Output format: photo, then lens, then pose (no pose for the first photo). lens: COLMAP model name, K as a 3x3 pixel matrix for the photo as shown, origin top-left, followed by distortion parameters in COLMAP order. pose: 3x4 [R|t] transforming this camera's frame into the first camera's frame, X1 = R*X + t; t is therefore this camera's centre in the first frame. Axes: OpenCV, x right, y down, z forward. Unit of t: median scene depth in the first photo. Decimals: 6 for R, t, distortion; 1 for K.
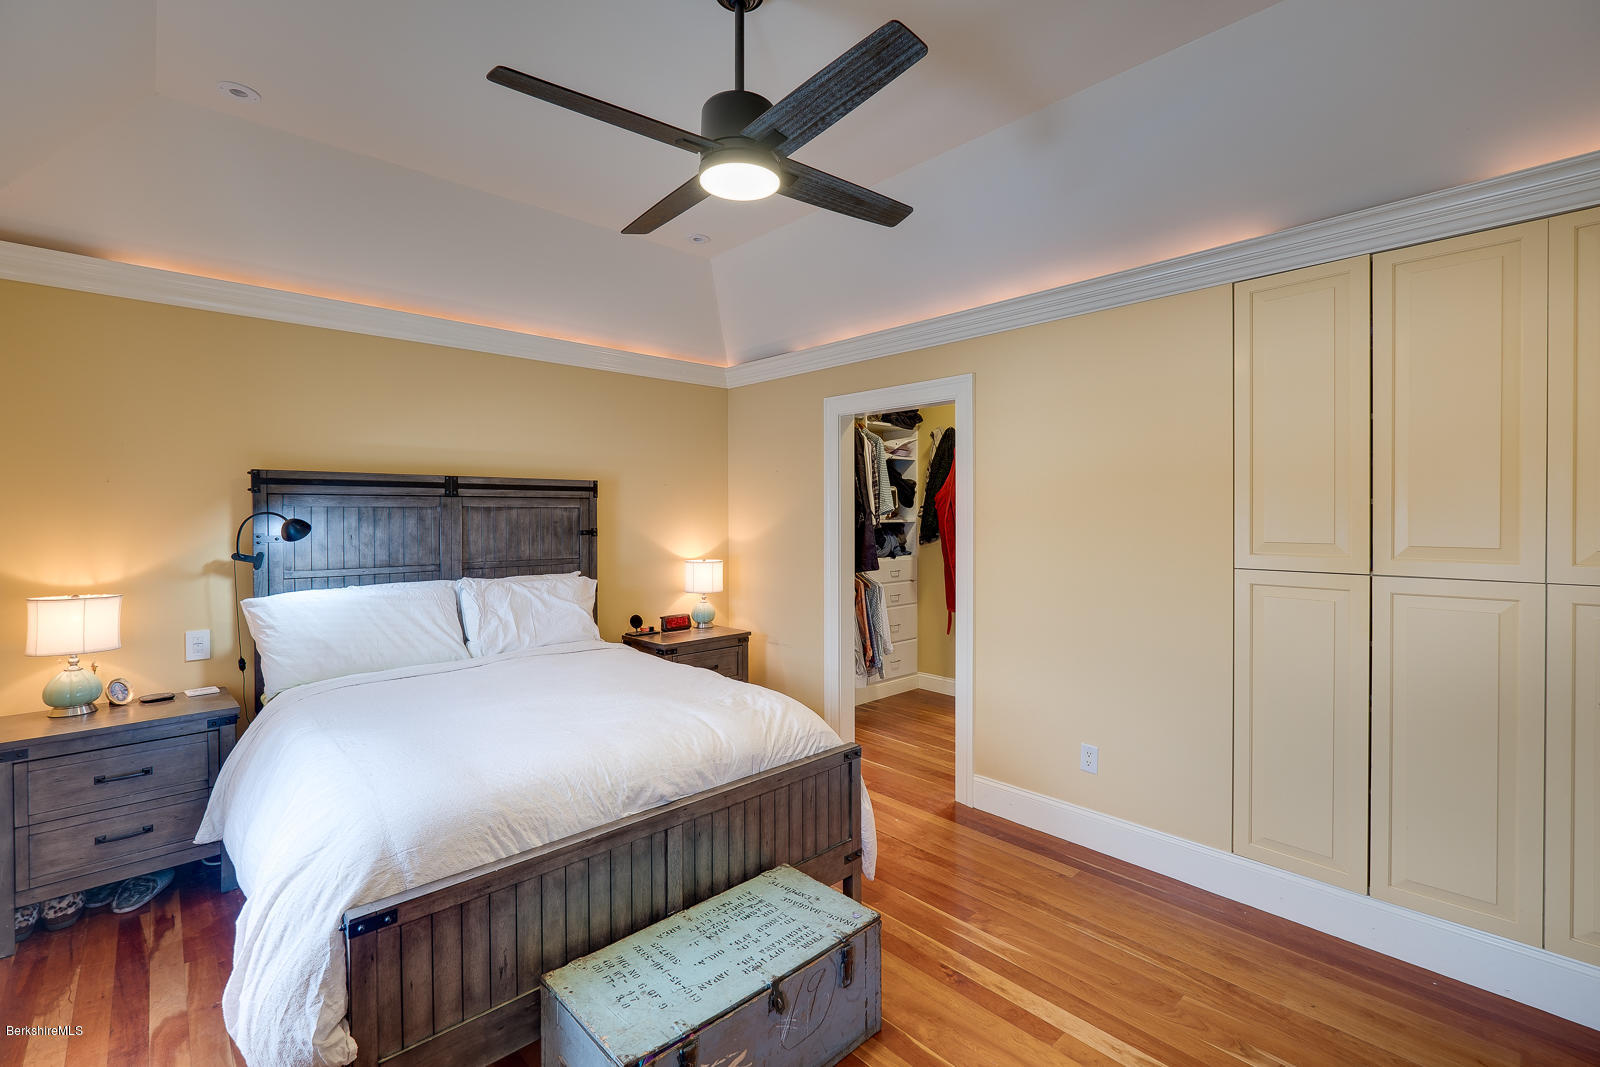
lens RADIAL K [[681.8, 0, 802.2], [0, 681.8, 523.1], [0, 0, 1]] dist [0.000555, -0.000200]
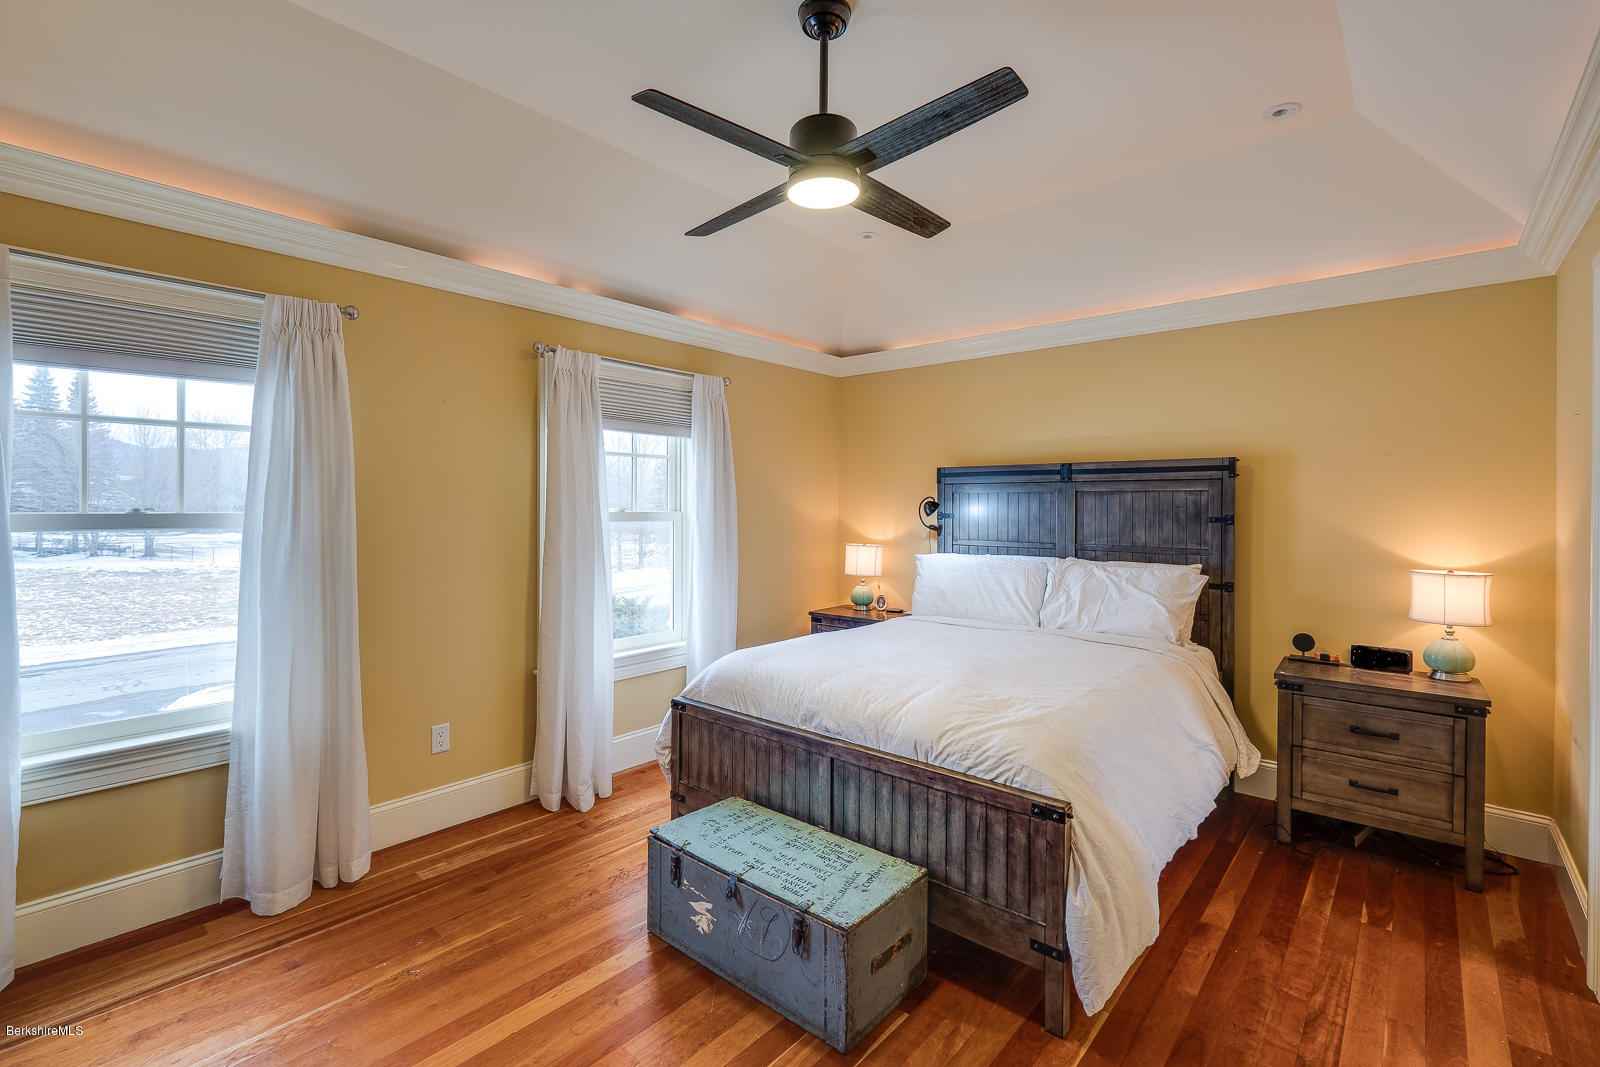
lens RADIAL K [[731.8, 0, 816.8], [0, 731.8, 504.4], [0, 0, 1]] dist [-0.022202, 0.000929]
pose [[0.114189, -0.002663, -0.993456, 0.625967], [-0.019203, 0.999804, -0.004888, 0.010761], [0.993273, 0.019635, 0.114115, 0.492373]]
